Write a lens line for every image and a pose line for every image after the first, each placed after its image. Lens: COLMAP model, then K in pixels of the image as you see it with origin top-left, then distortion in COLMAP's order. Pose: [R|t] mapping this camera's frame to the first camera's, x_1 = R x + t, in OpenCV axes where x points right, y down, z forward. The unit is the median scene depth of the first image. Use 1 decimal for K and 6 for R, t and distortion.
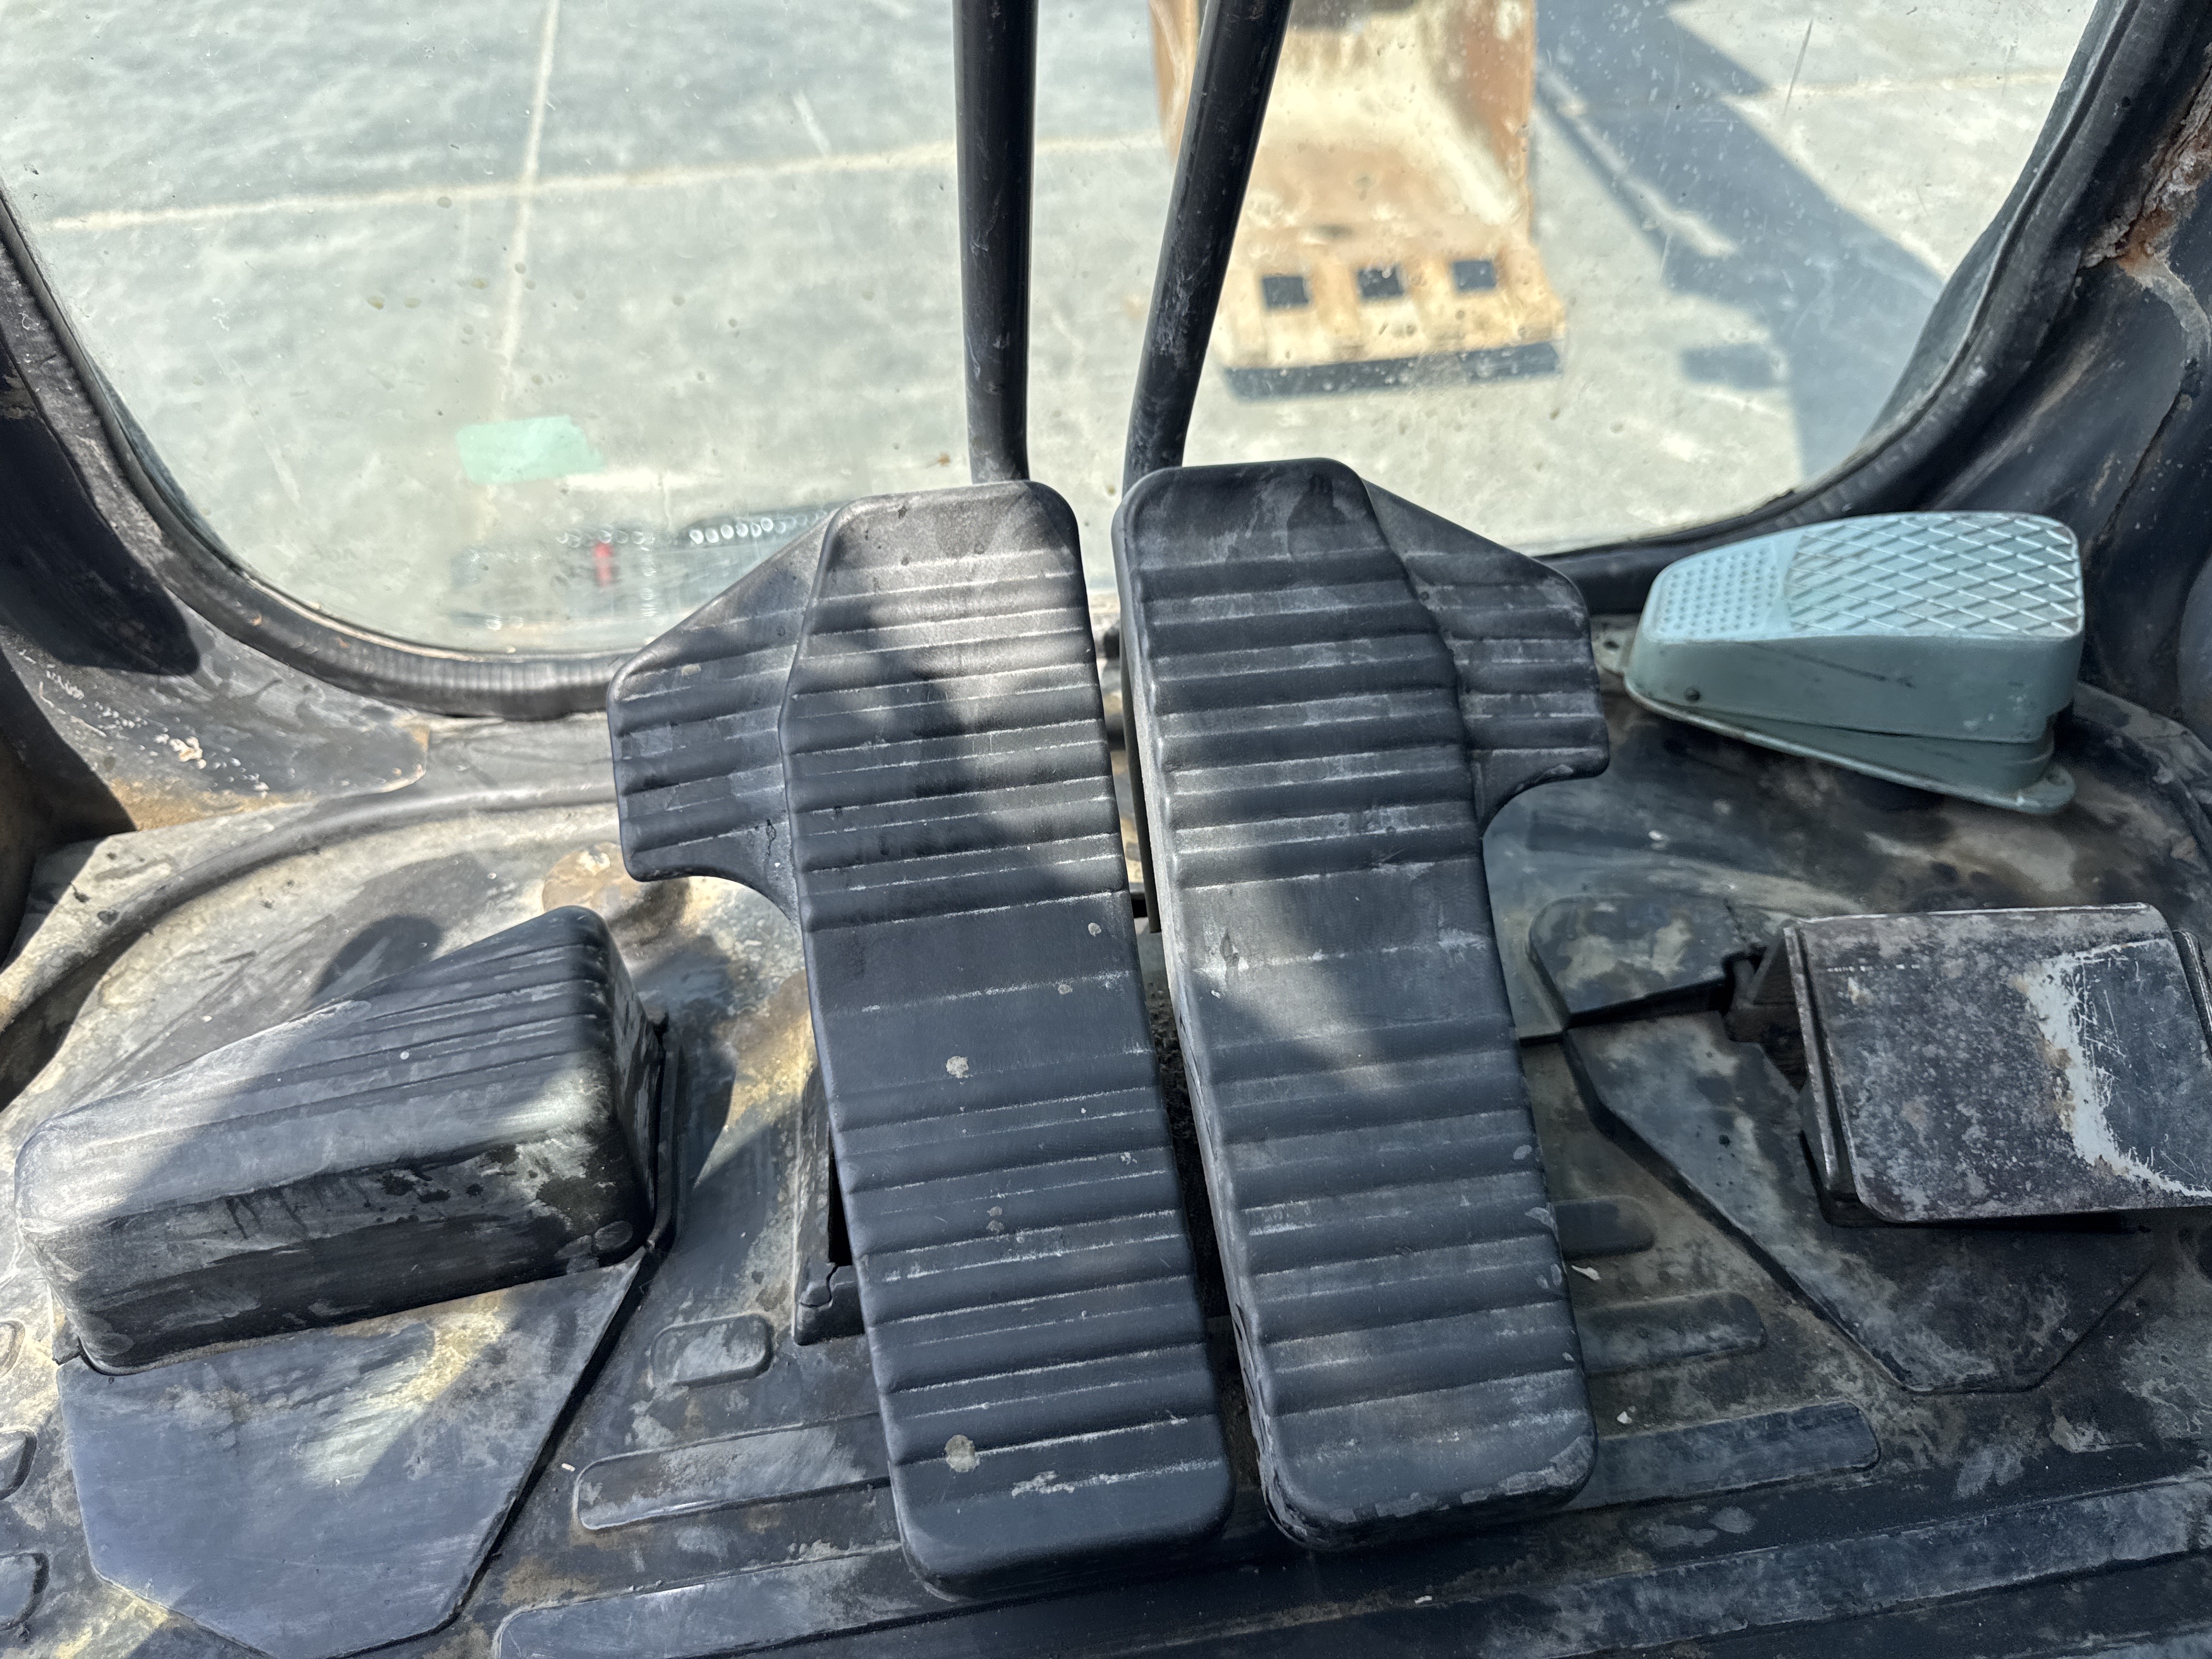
lens RADIAL K [[1690.0, 0, 1106.0], [0, 1690.0, 829.5], [0, 0, 1]] dist [0.004775, -0.007242]
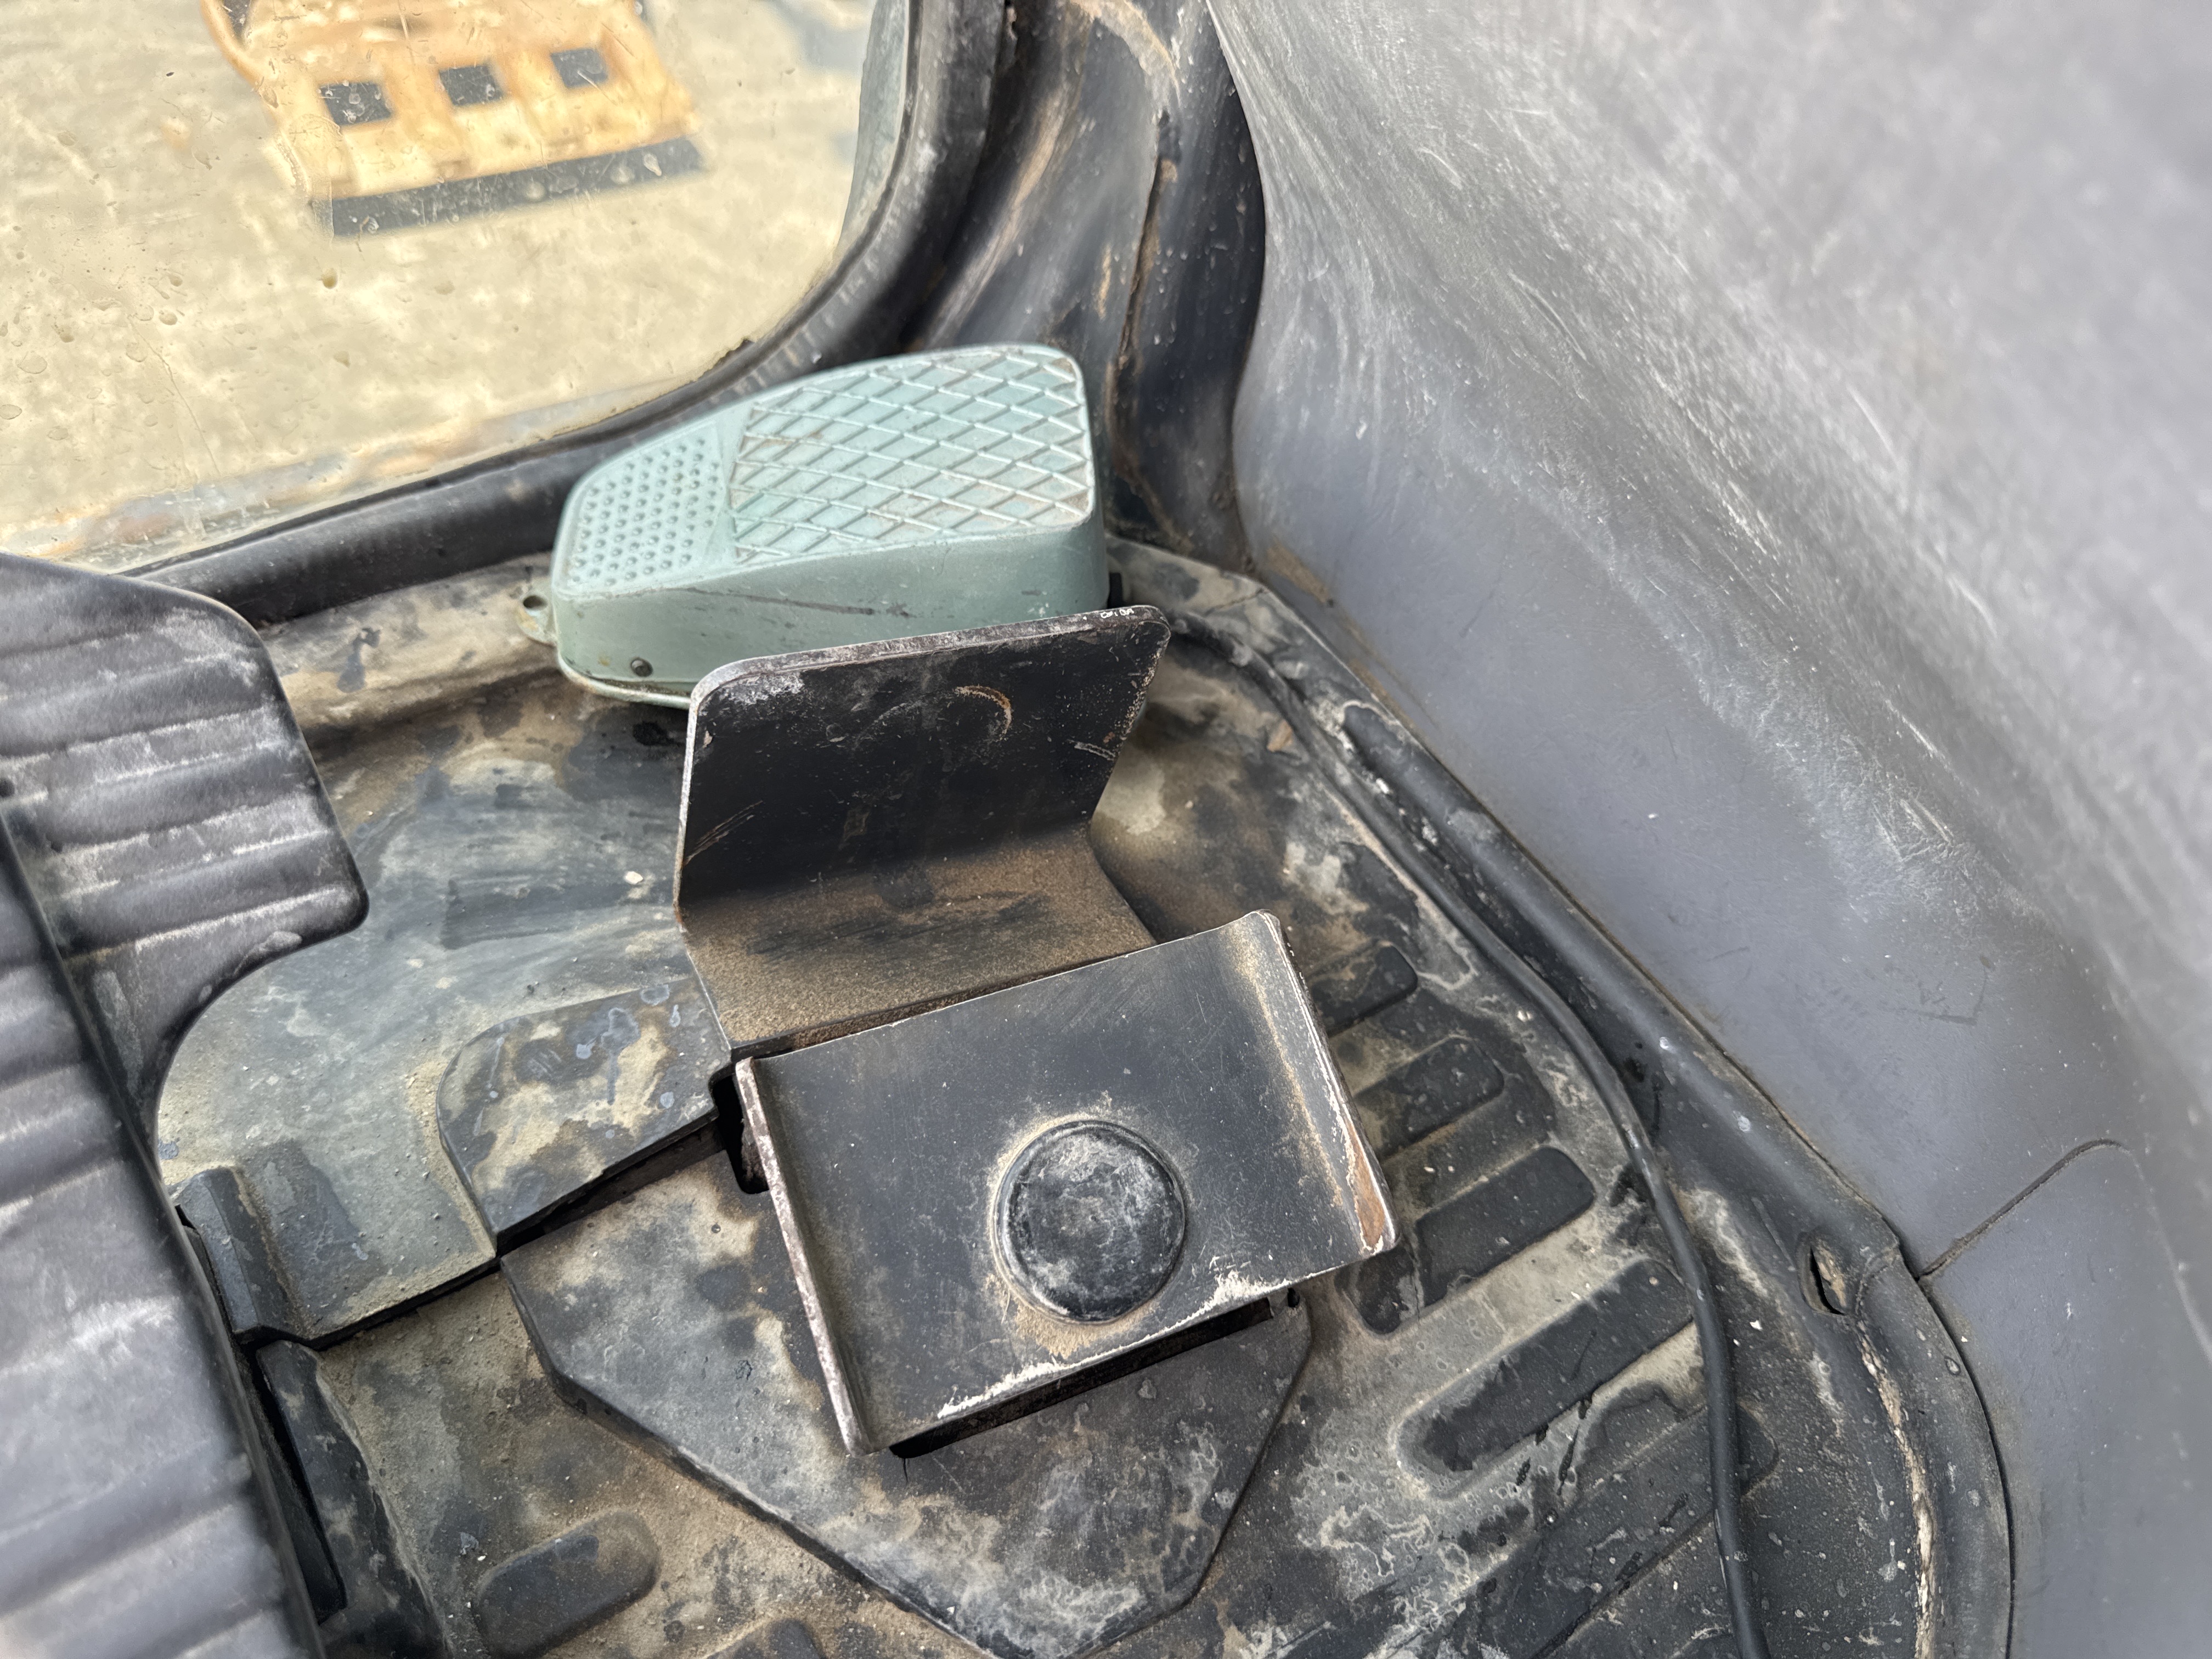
lens RADIAL K [[1609.7, 0, 1106.0], [0, 1609.7, 829.5], [0, 0, 1]] dist [0.071002, -0.114759]
pose [[0.903072, -0.240969, 0.355521, 0.294794], [0.195837, 0.967746, 0.158478, -0.091996], [-0.382242, -0.073493, 0.921135, 0.335597]]
